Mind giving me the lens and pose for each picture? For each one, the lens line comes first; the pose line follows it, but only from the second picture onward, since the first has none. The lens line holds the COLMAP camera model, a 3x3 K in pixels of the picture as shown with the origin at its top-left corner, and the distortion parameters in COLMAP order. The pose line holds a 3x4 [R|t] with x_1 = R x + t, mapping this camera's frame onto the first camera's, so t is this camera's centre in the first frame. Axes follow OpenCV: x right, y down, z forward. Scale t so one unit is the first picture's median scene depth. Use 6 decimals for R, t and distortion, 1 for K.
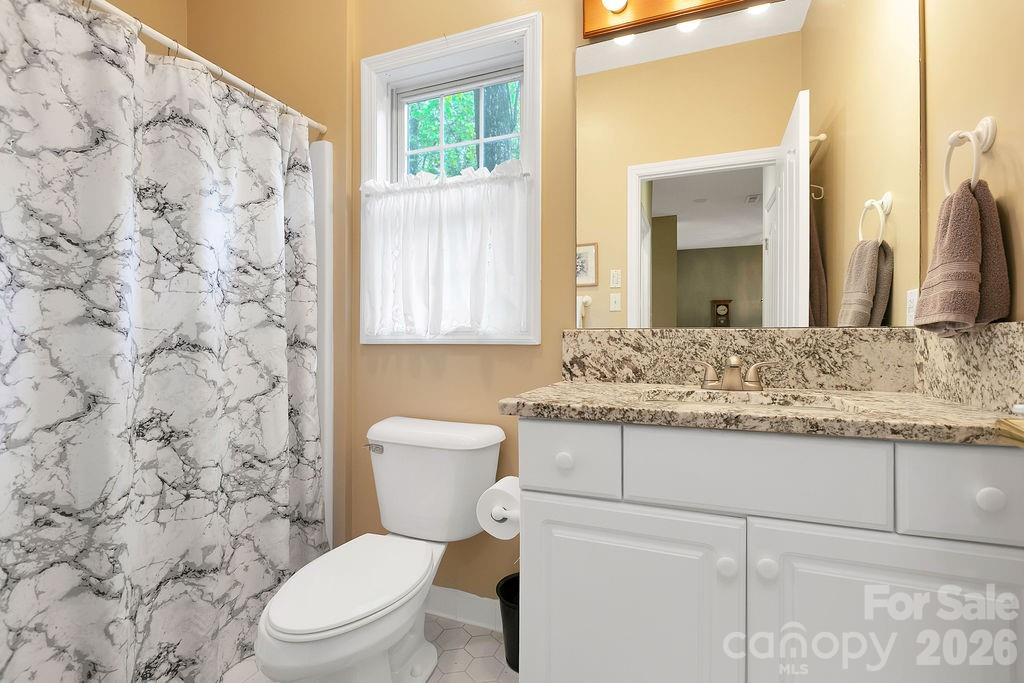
lens RADIAL K [[466.9, 0, 513.0], [0, 466.9, 342.5], [0, 0, 1]] dist [0.003968, -0.002449]
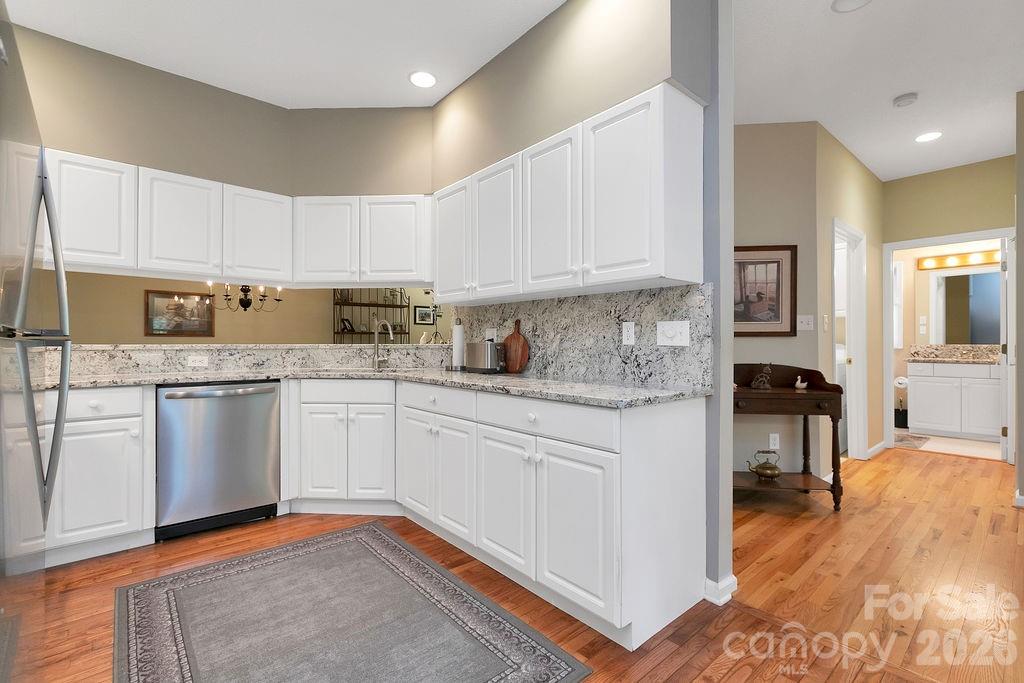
lens RADIAL K [[466.9, 0, 509.7], [0, 466.9, 346.0], [0, 0, 1]] dist [0.003968, -0.002449]
pose [[0.890651, -0.002640, -0.454680, -1.132819], [0.004910, 0.999981, 0.003812, -0.049654], [0.454662, -0.005627, 0.890646, -4.102512]]
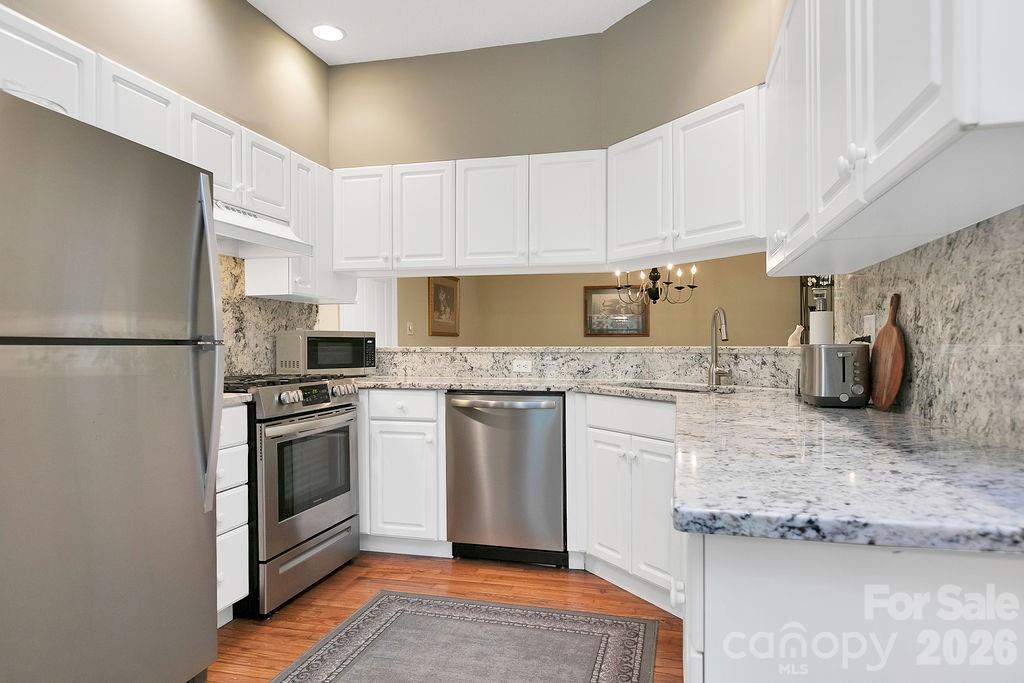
lens RADIAL K [[632.6, 0, 508.2], [0, 632.6, 350.9], [0, 0, 1]] dist [0.009489, 0.000940]
pose [[0.127920, 0.005405, -0.991770, -1.089228], [0.003876, 0.999975, 0.005950, -0.050371], [0.991777, -0.004606, 0.127896, -3.953596]]
